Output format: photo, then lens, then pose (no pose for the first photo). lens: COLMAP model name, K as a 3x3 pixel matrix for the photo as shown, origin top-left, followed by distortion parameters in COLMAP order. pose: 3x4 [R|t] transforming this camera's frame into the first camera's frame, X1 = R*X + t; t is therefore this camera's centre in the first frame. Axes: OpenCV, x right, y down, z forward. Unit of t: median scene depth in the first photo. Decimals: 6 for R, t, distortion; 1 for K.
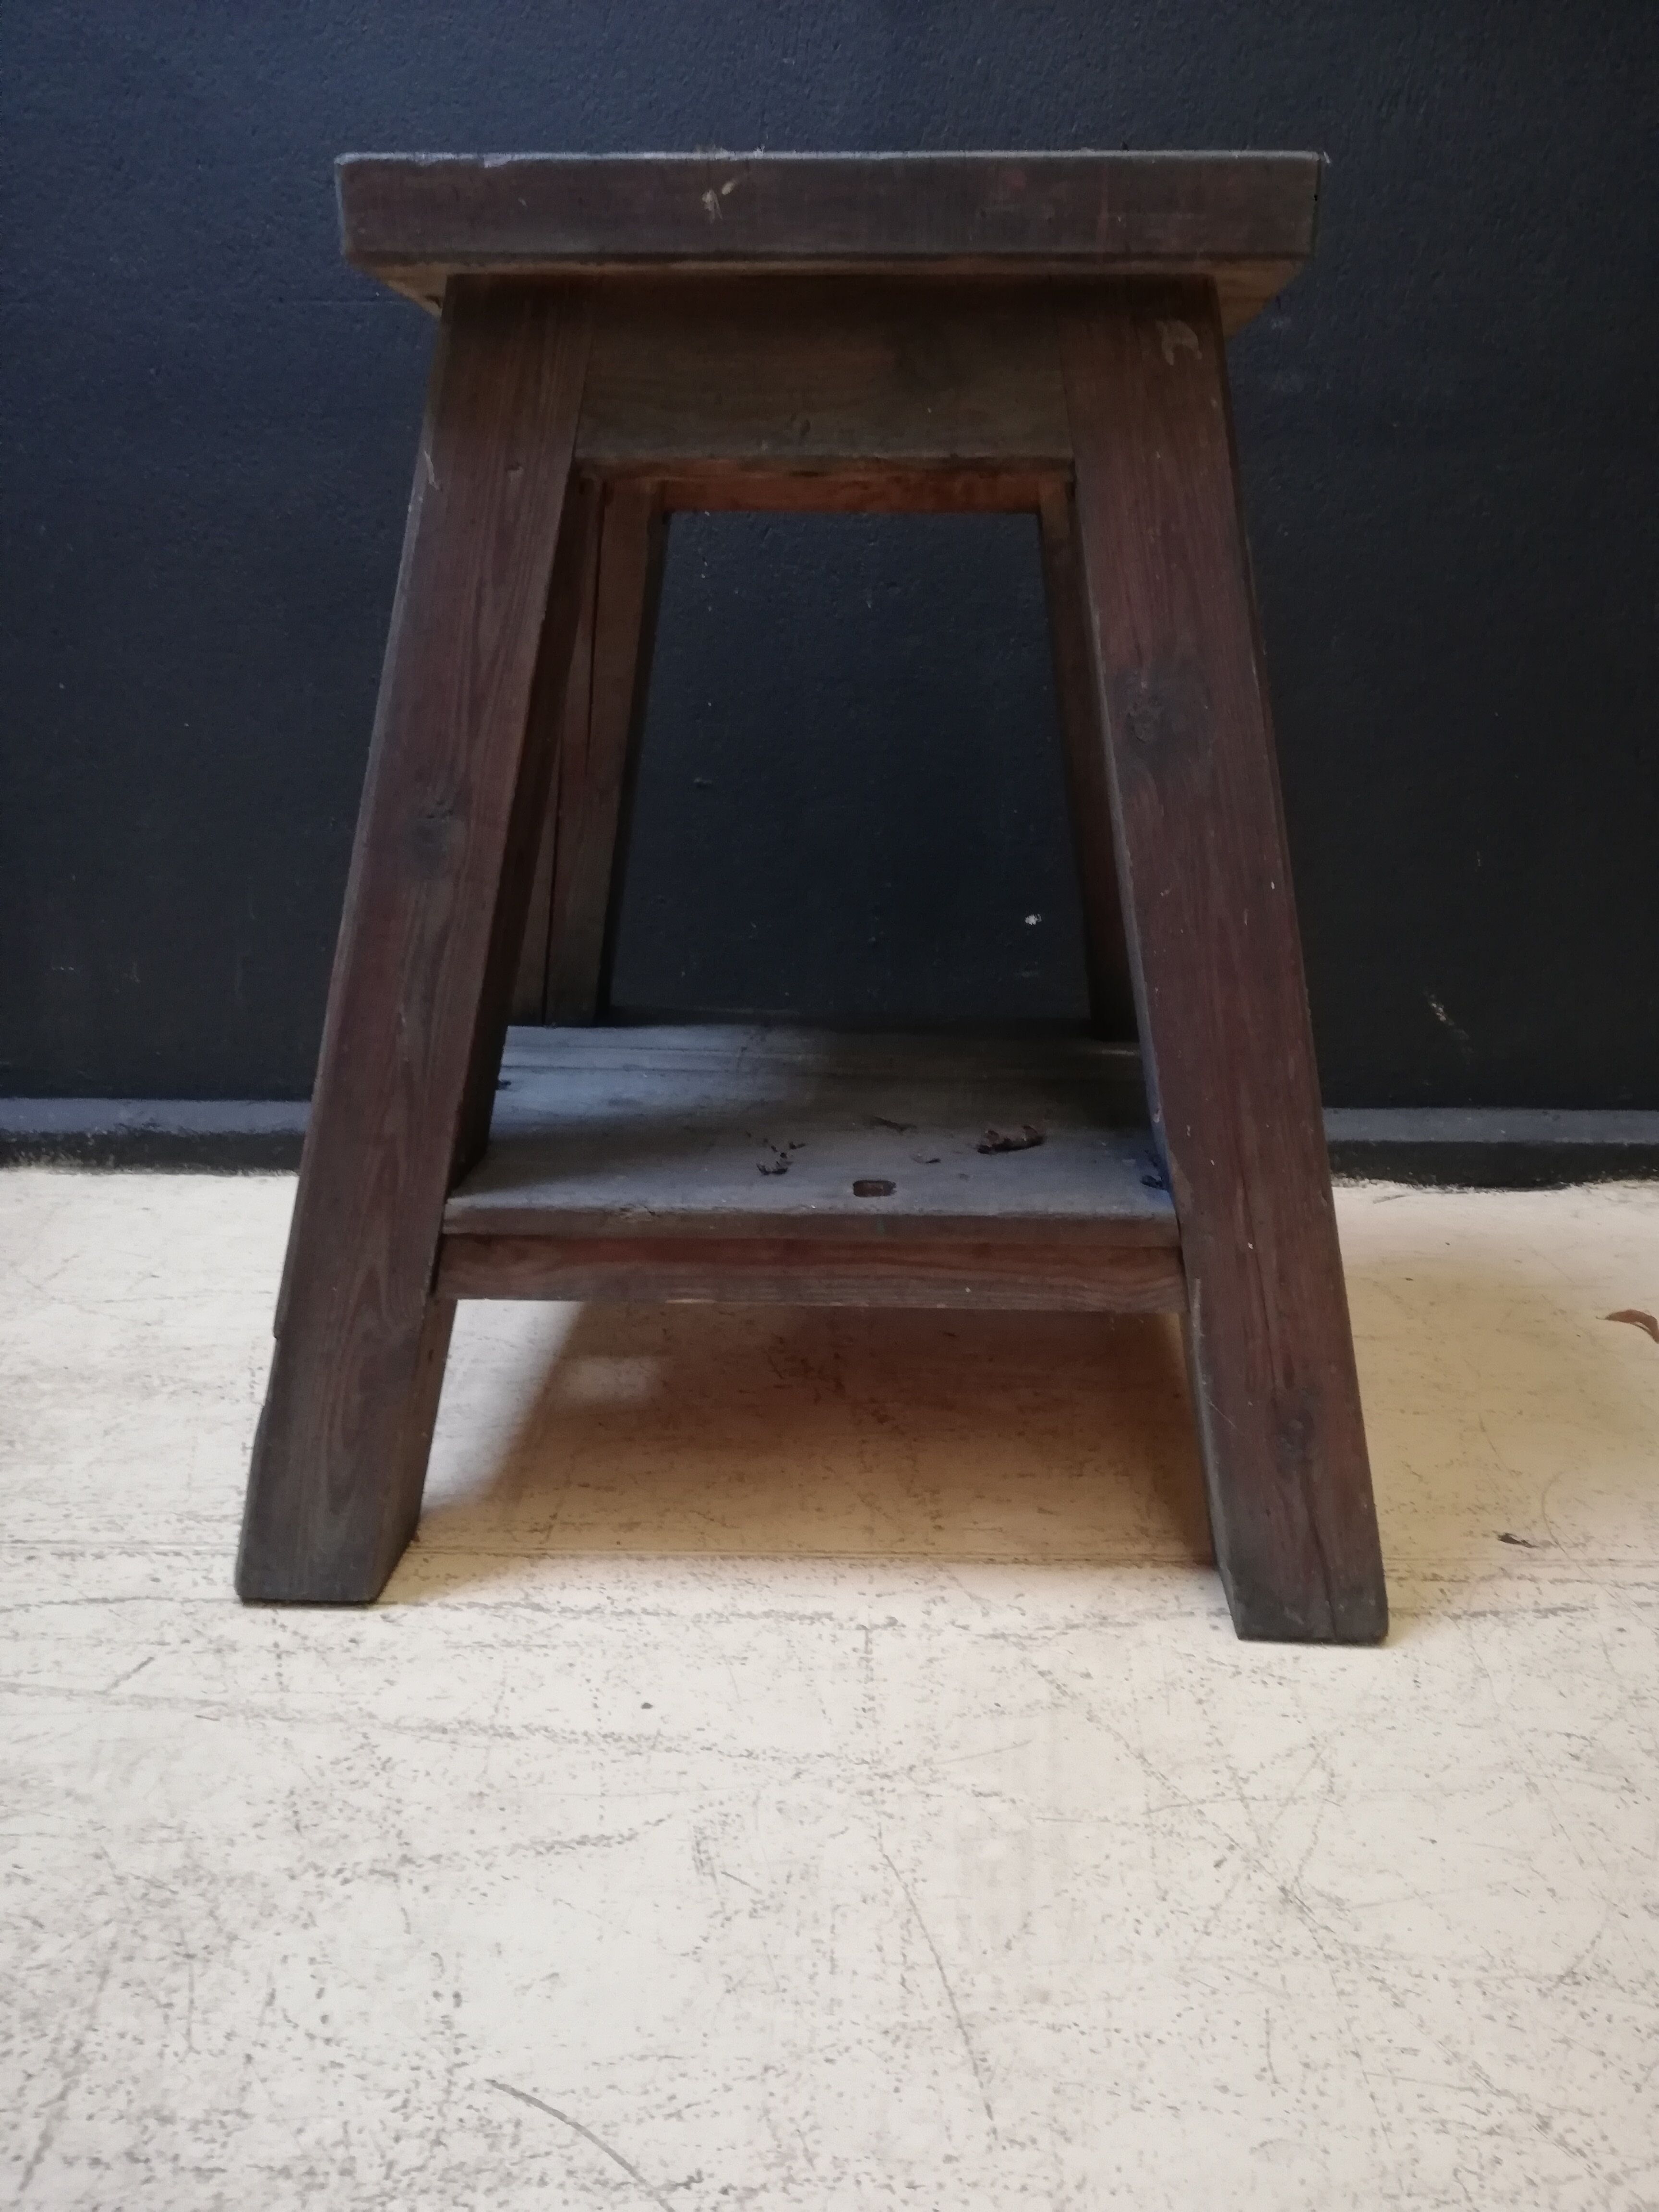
lens RADIAL K [[1659.3, 0, 825.4], [0, 1659.3, 1083.3], [0, 0, 1]] dist [0.051524, -0.068632]
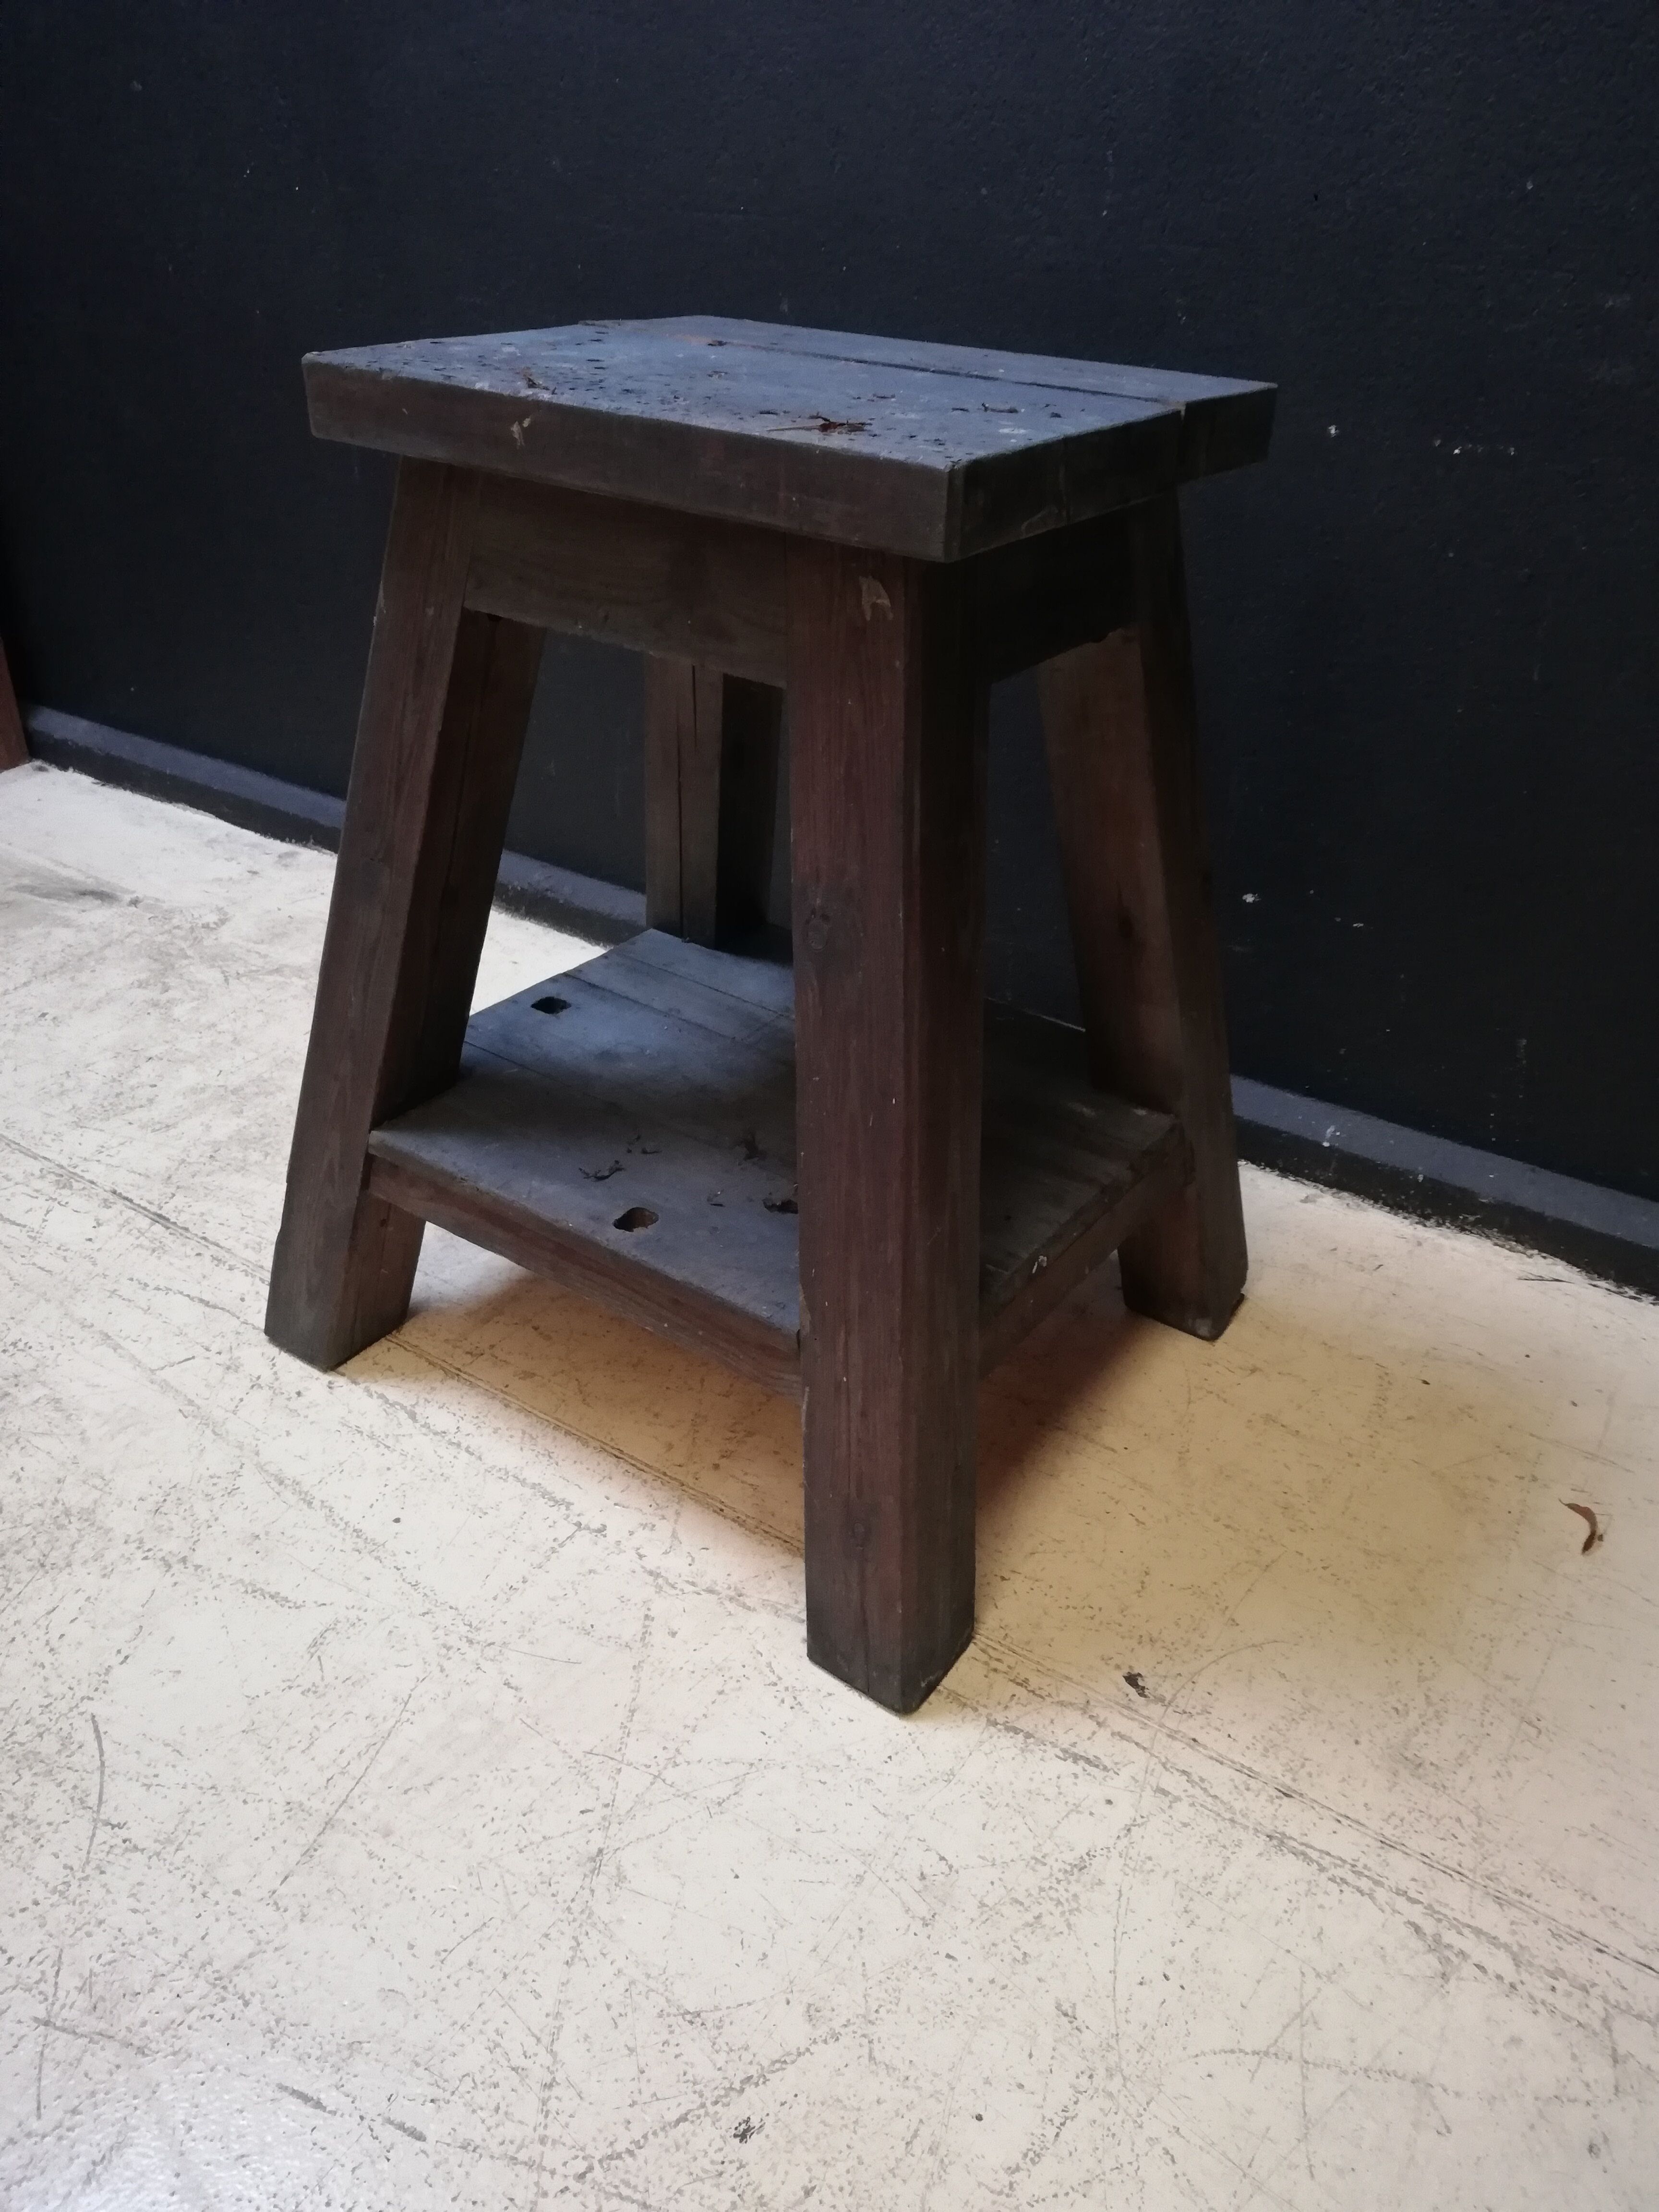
lens RADIAL K [[1659.3, 0, 824.8], [0, 1659.3, 1075.3], [0, 0, 1]] dist [0.051524, -0.068632]
pose [[0.844912, 0.282091, -0.454476, 0.713879], [-0.165287, 0.945742, 0.279735, -0.427926], [0.508728, -0.161233, 0.845695, 0.043093]]
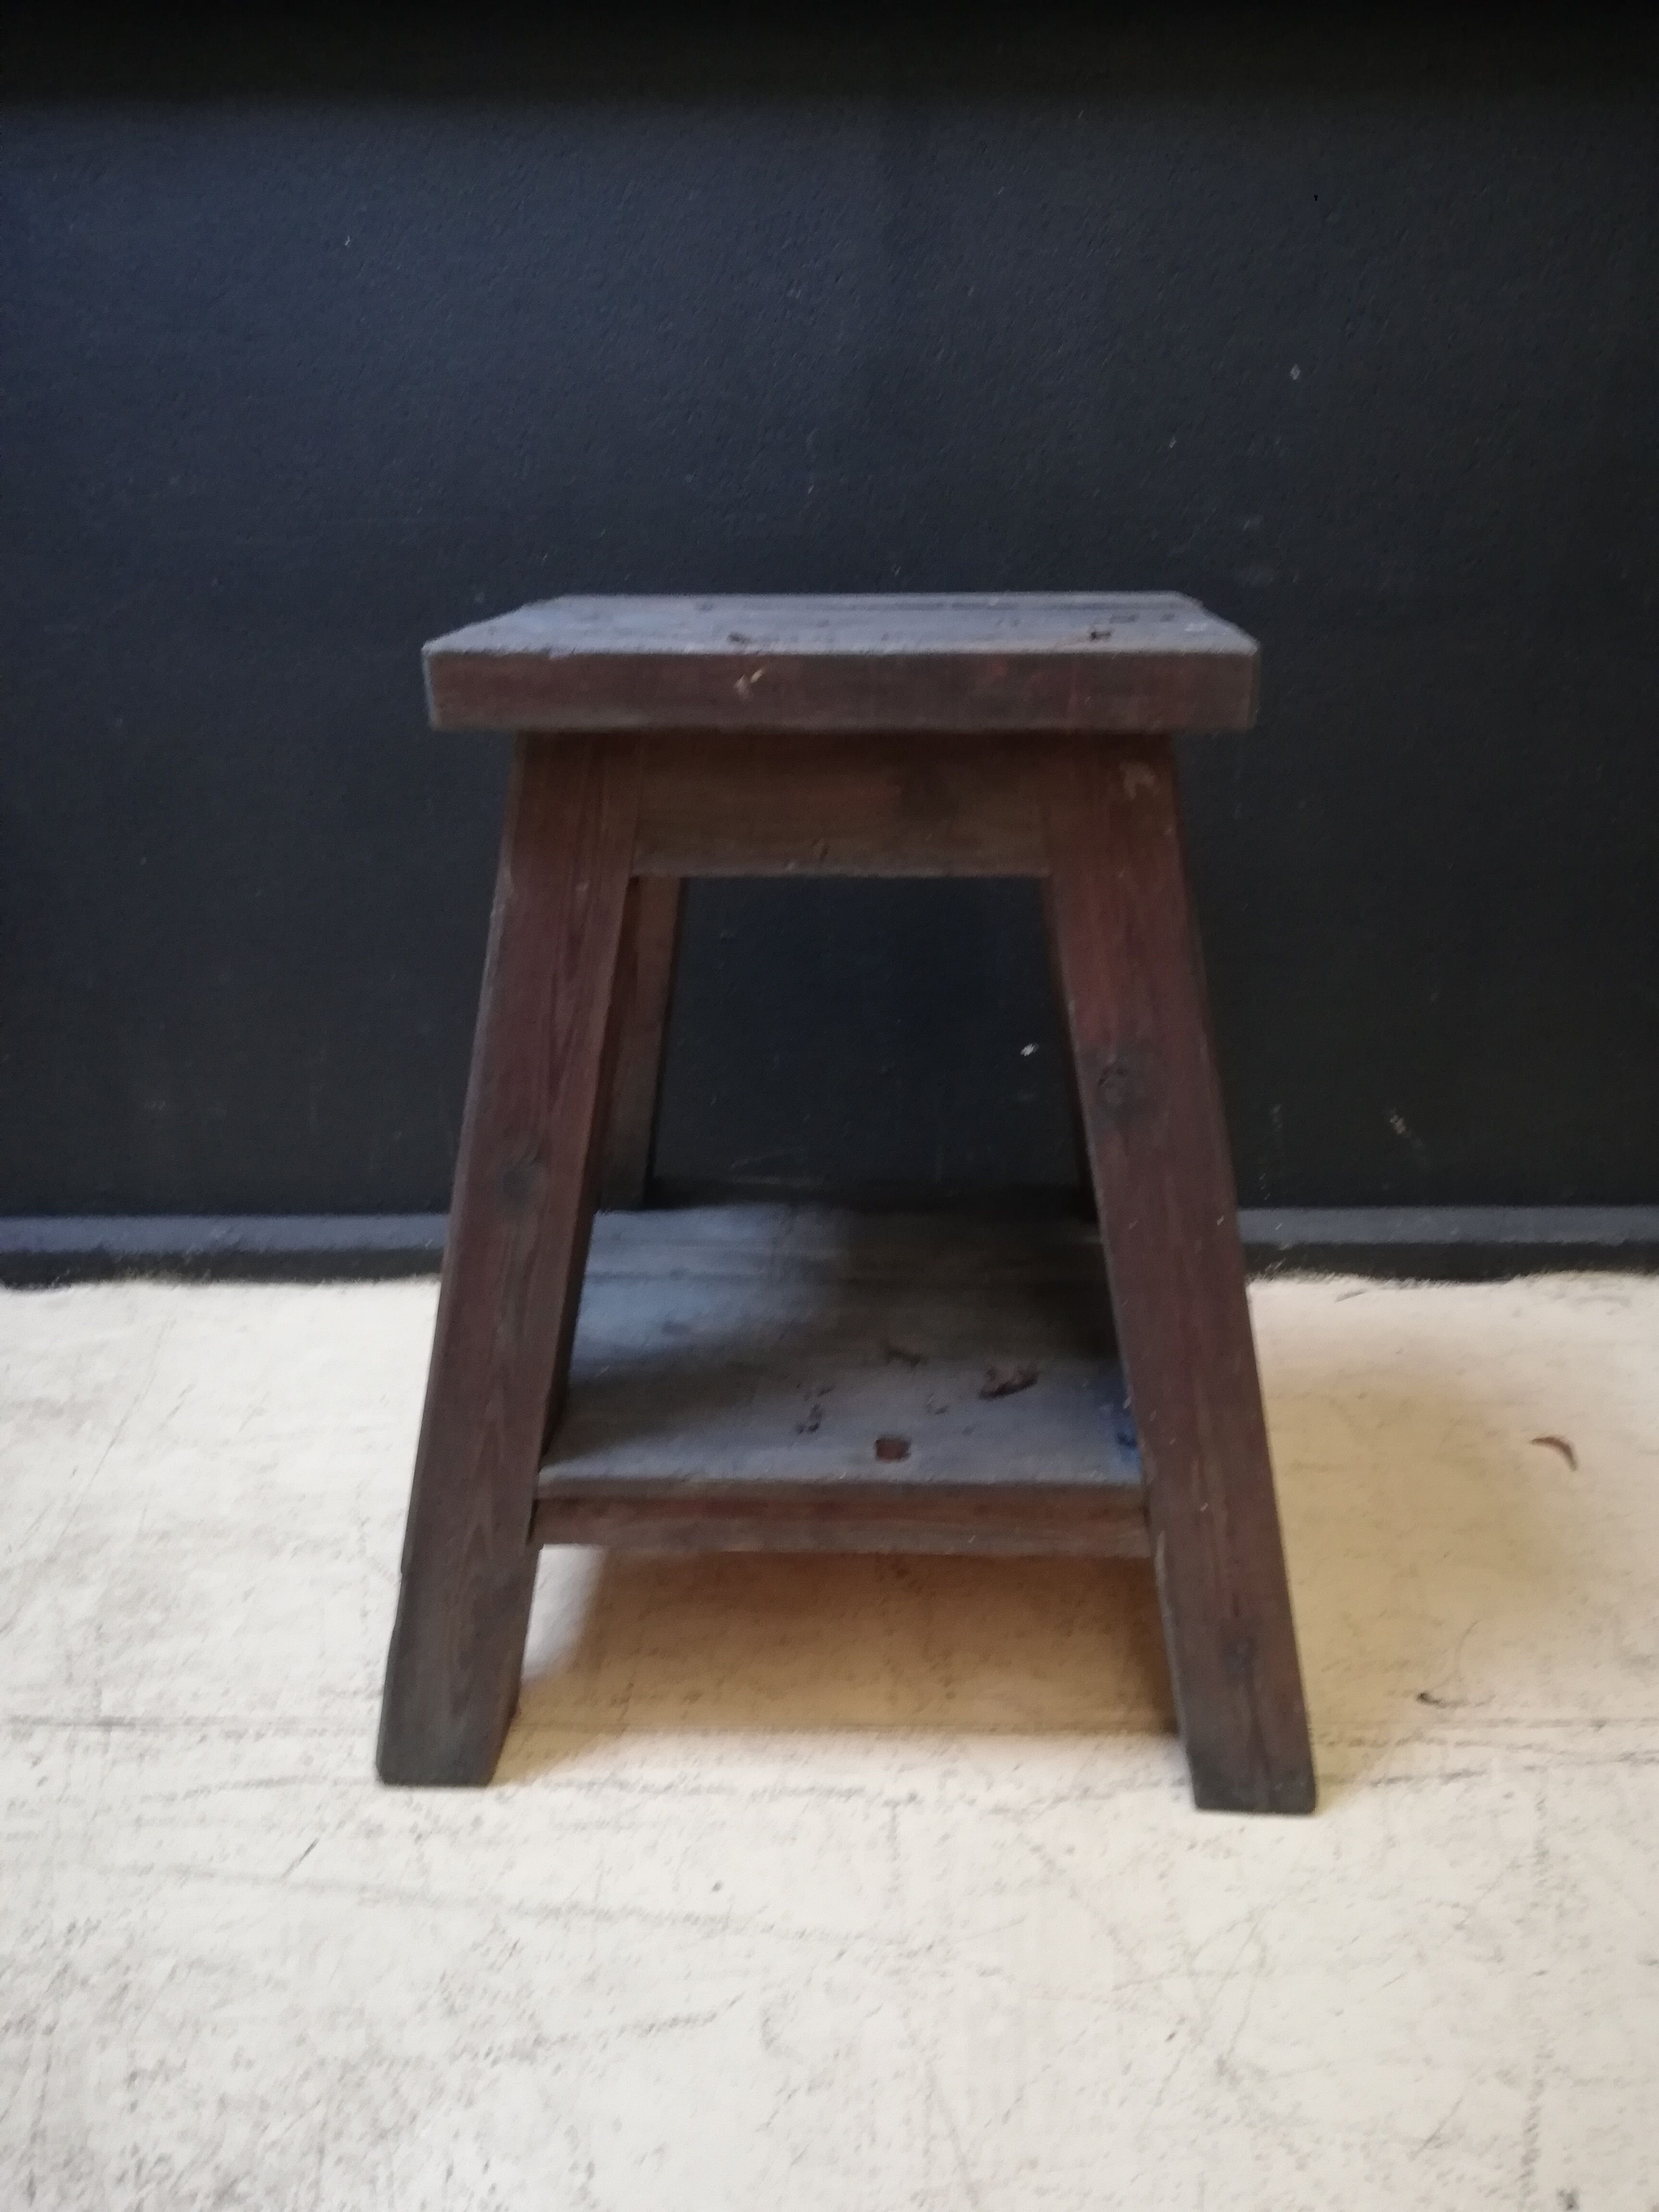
lens RADIAL K [[1659.3, 0, 819.1], [0, 1659.3, 1080.0], [0, 0, 1]] dist [0.051524, -0.068632]
pose [[0.999782, -0.018277, -0.010092, -0.007076], [0.019064, 0.996250, 0.084398, -0.320091], [0.008512, -0.084572, 0.996381, -0.186660]]
